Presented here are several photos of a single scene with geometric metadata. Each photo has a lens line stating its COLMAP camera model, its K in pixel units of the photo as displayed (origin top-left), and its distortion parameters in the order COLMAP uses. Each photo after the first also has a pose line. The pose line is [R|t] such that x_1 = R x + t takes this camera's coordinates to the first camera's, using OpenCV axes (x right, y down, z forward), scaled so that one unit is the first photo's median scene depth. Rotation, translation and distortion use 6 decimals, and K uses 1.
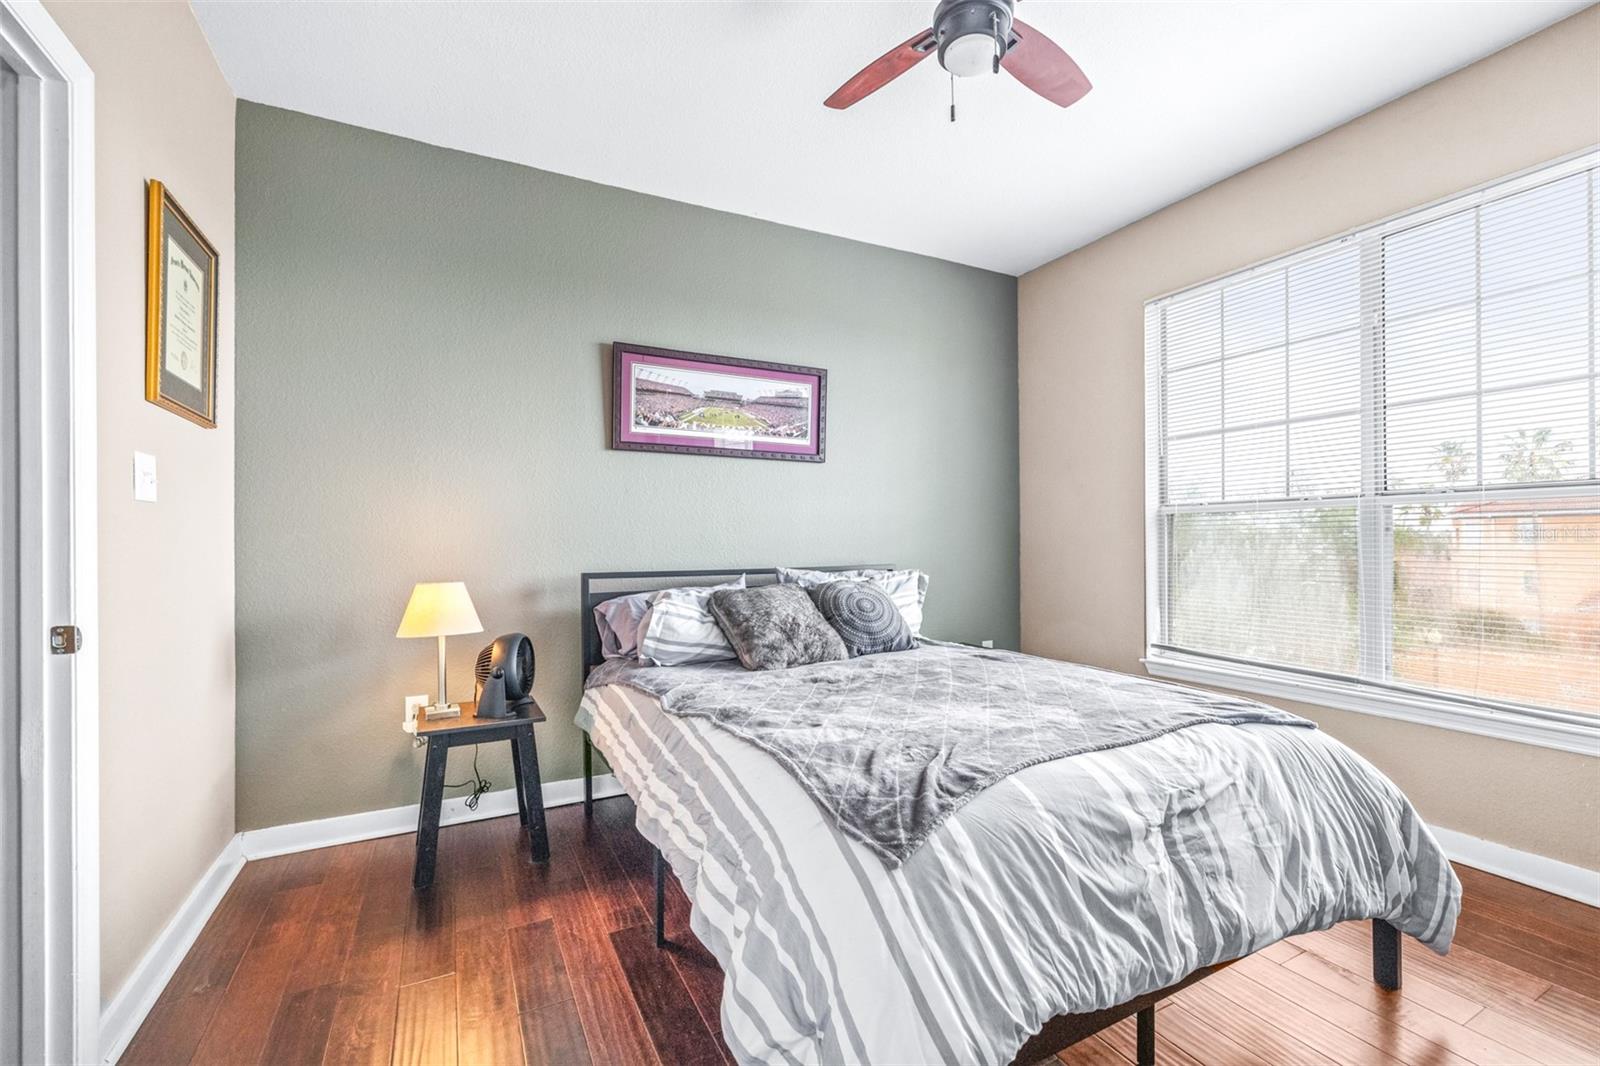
lens RADIAL K [[681.2, 0, 797.2], [0, 681.2, 543.9], [0, 0, 1]] dist [0.001140, 0.000551]
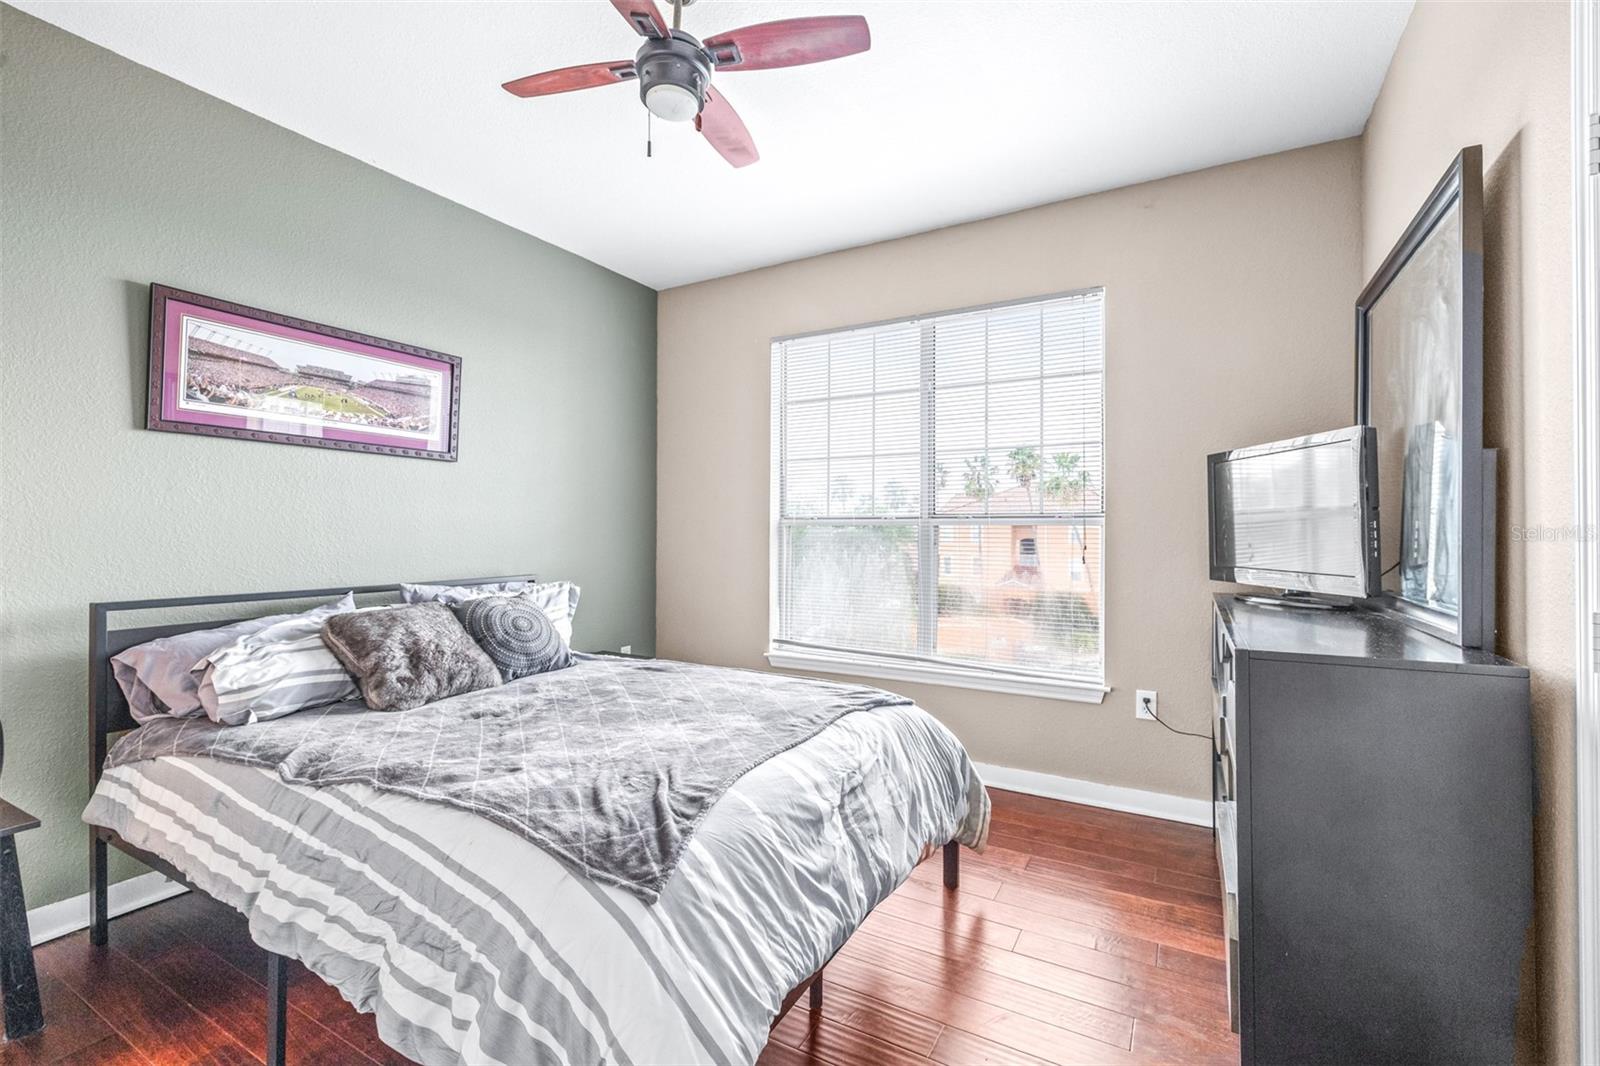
lens RADIAL K [[697.0, 0, 800.0], [0, 697.0, 533.0], [0, 0, 1]] dist [0.000964, 0.000206]
pose [[0.839180, 0.008816, 0.543782, -0.112980], [-0.006659, 0.999960, -0.005936, -0.036116], [-0.543812, 0.001361, 0.839206, -0.004275]]
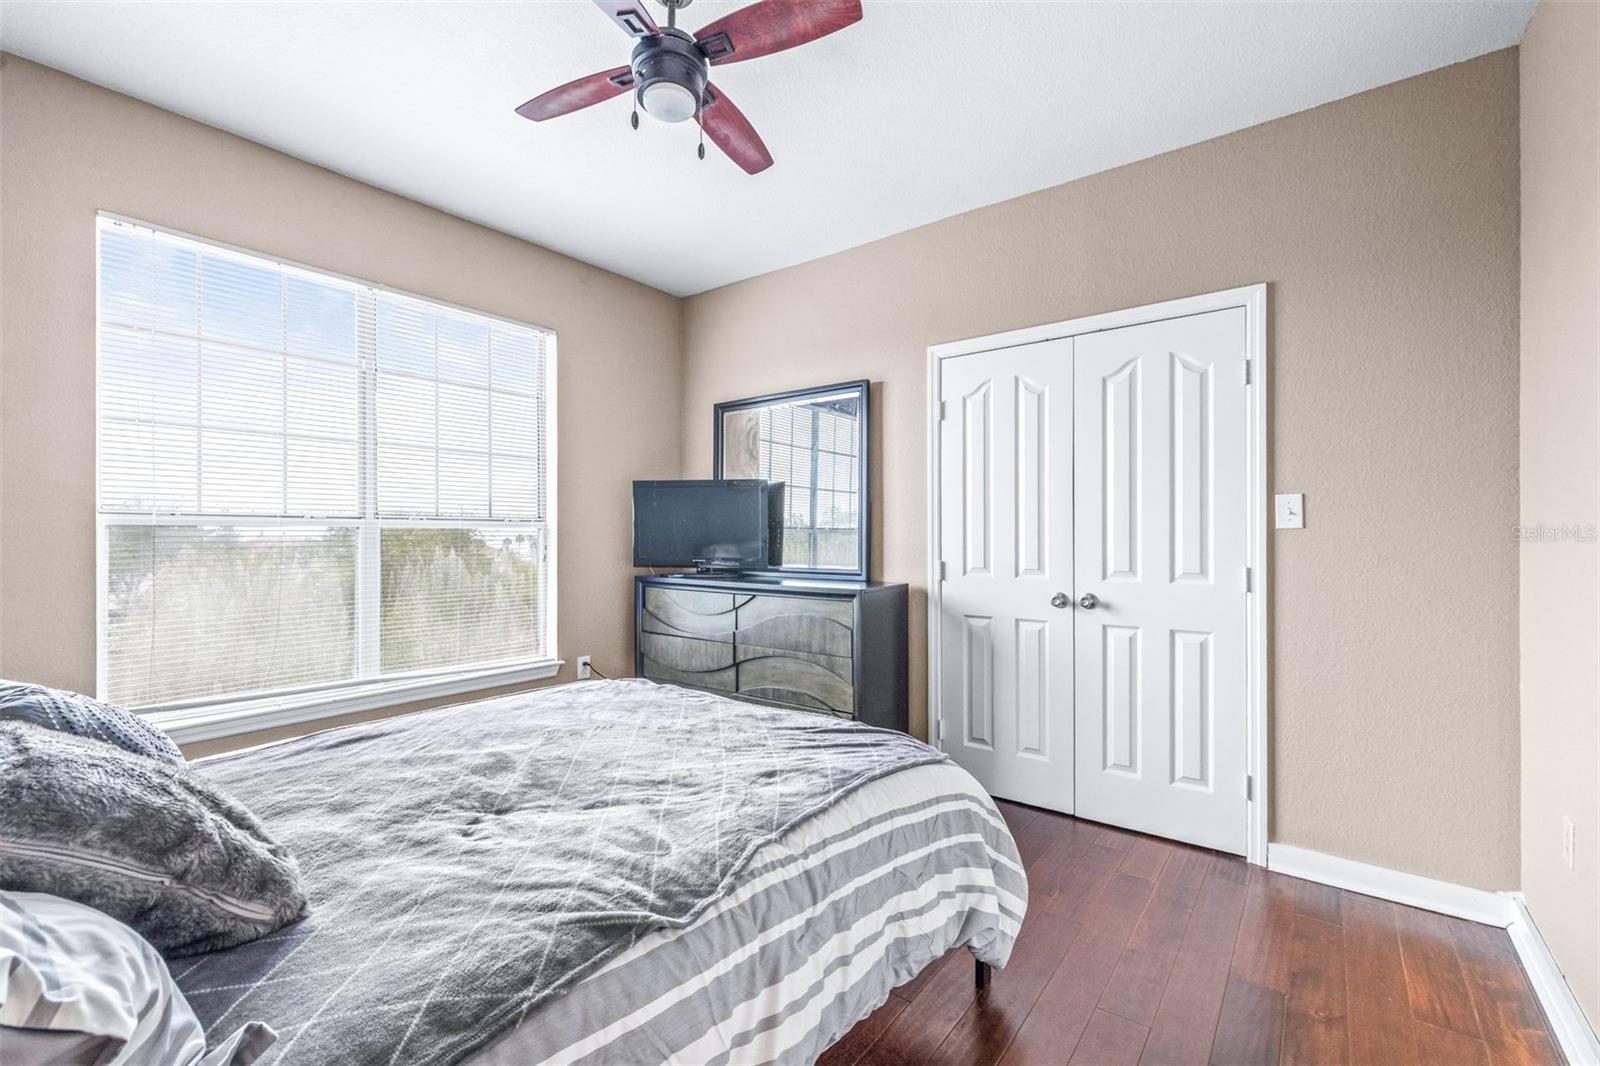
lens RADIAL K [[681.2, 0, 797.2], [0, 681.2, 543.9], [0, 0, 1]] dist [0.001140, 0.000551]
pose [[-0.414580, -0.004388, 0.910002, -0.567276], [0.002107, 0.999981, 0.005782, -0.035459], [-0.910010, 0.004314, -0.414563, 0.927234]]
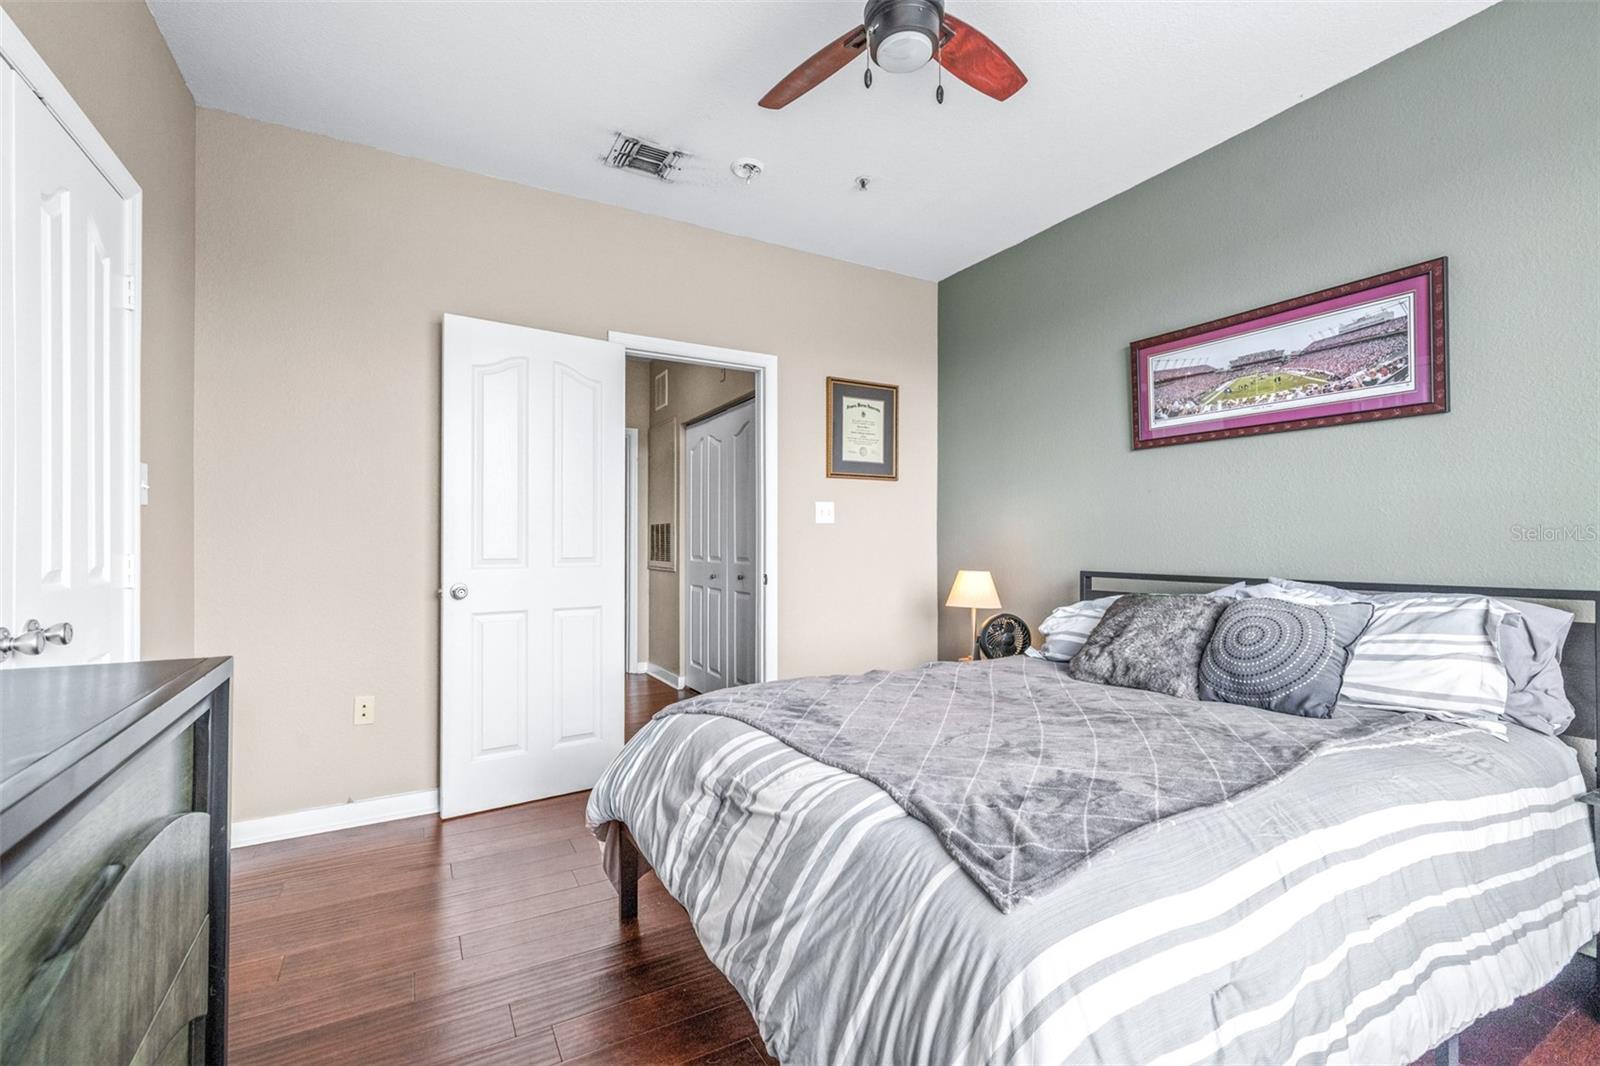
lens RADIAL K [[691.5, 0, 792.9], [0, 691.5, 543.3], [0, 0, 1]] dist [0.000309, 0.000064]
pose [[0.028802, 0.007104, -0.999560, 0.919089], [-0.002607, 0.999972, 0.007032, -0.009842], [0.999582, 0.002404, 0.028819, 0.592956]]
